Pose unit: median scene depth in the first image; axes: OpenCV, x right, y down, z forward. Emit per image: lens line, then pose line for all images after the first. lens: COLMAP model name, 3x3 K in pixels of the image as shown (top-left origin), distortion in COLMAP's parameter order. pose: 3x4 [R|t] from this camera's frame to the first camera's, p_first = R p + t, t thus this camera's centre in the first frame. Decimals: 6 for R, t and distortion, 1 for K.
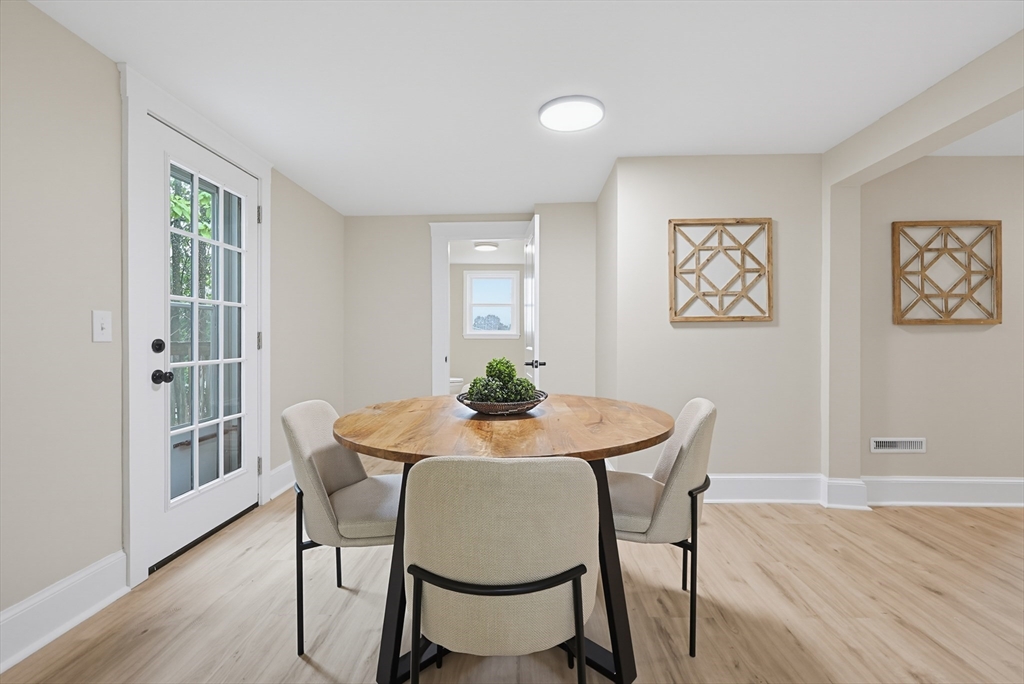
lens RADIAL K [[441.1, 0, 519.3], [0, 441.1, 335.1], [0, 0, 1]] dist [-0.001905, -0.000174]
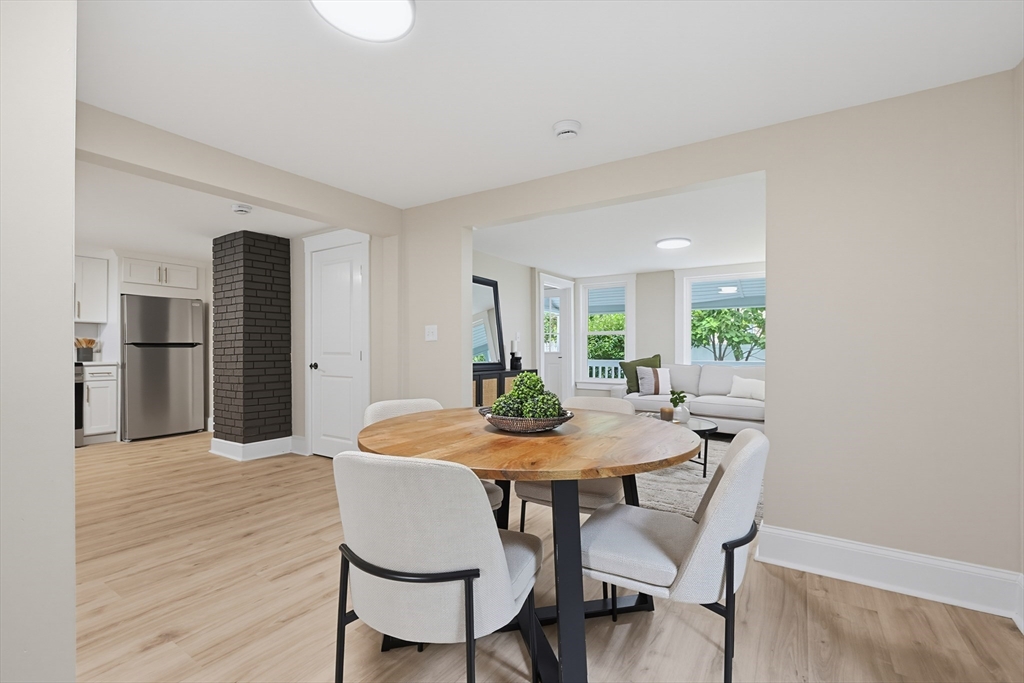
lens RADIAL K [[441.1, 0, 516.0], [0, 441.1, 345.5], [0, 0, 1]] dist [-0.001905, -0.000174]
pose [[-0.849963, 0.002513, 0.526837, -0.322395], [-0.006108, 0.999874, -0.014625, 0.001728], [-0.526807, -0.015649, -0.849841, 1.117864]]
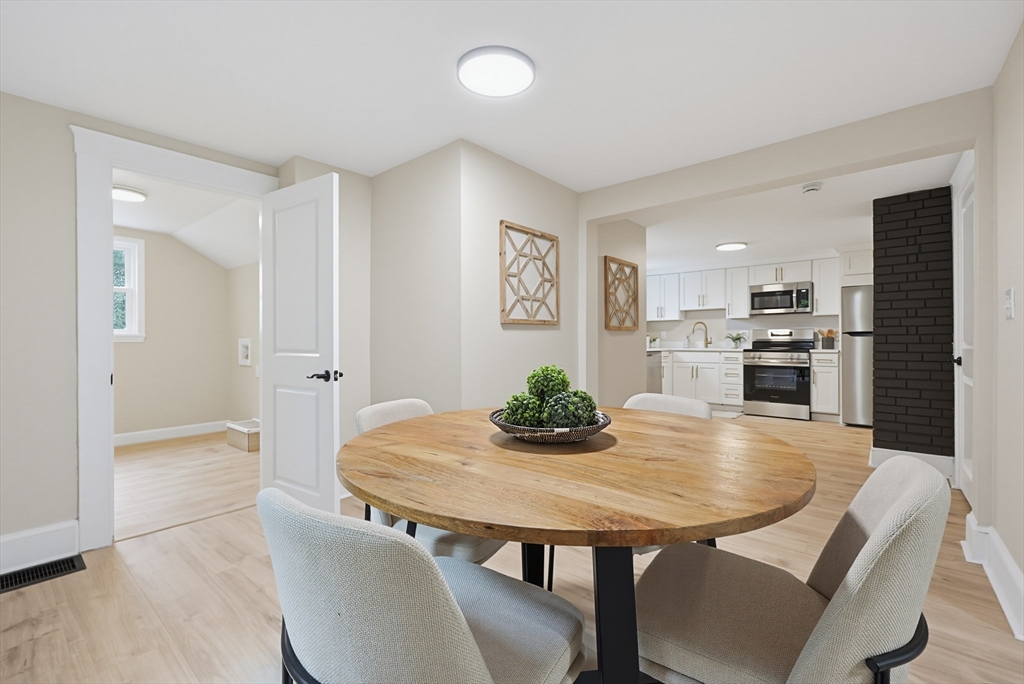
lens RADIAL K [[441.1, 0, 513.1], [0, 441.1, 343.3], [0, 0, 1]] dist [-0.001905, -0.000174]
pose [[0.620841, -0.008674, 0.783888, -0.419186], [-0.002640, 0.999910, 0.013155, 0.000795], [-0.783932, -0.010237, 0.620762, 0.365076]]
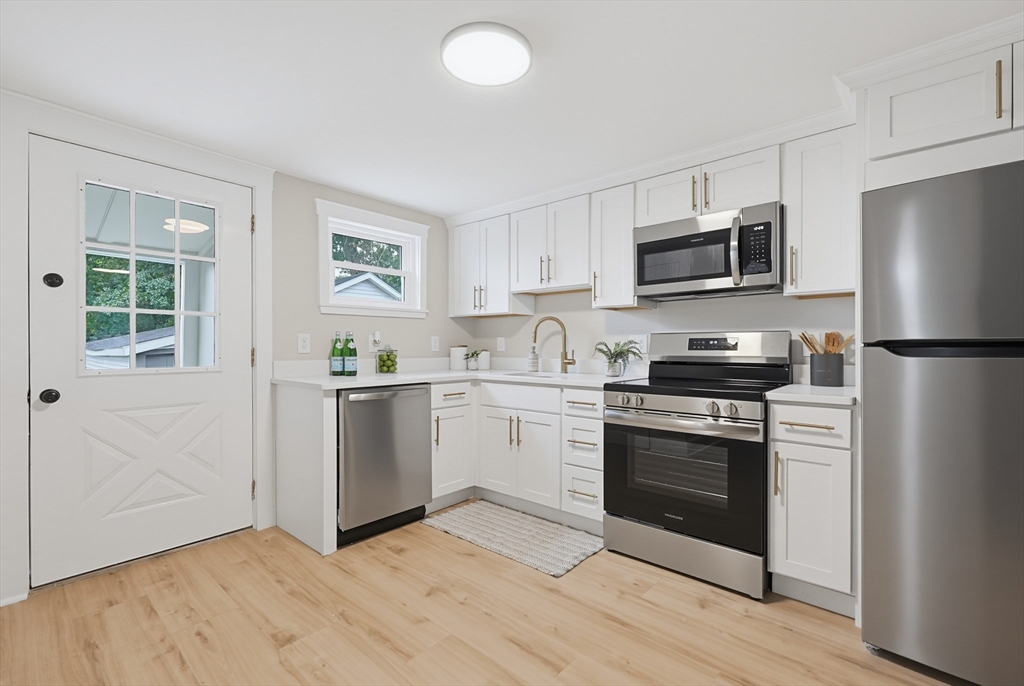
lens RADIAL K [[441.1, 0, 514.3], [0, 441.1, 351.7], [0, 0, 1]] dist [-0.001905, -0.000174]
pose [[0.644159, -0.013349, 0.764775, 1.231013], [-0.005142, 0.999750, 0.021782, -0.023183], [-0.764875, -0.017963, 0.643929, 0.412240]]
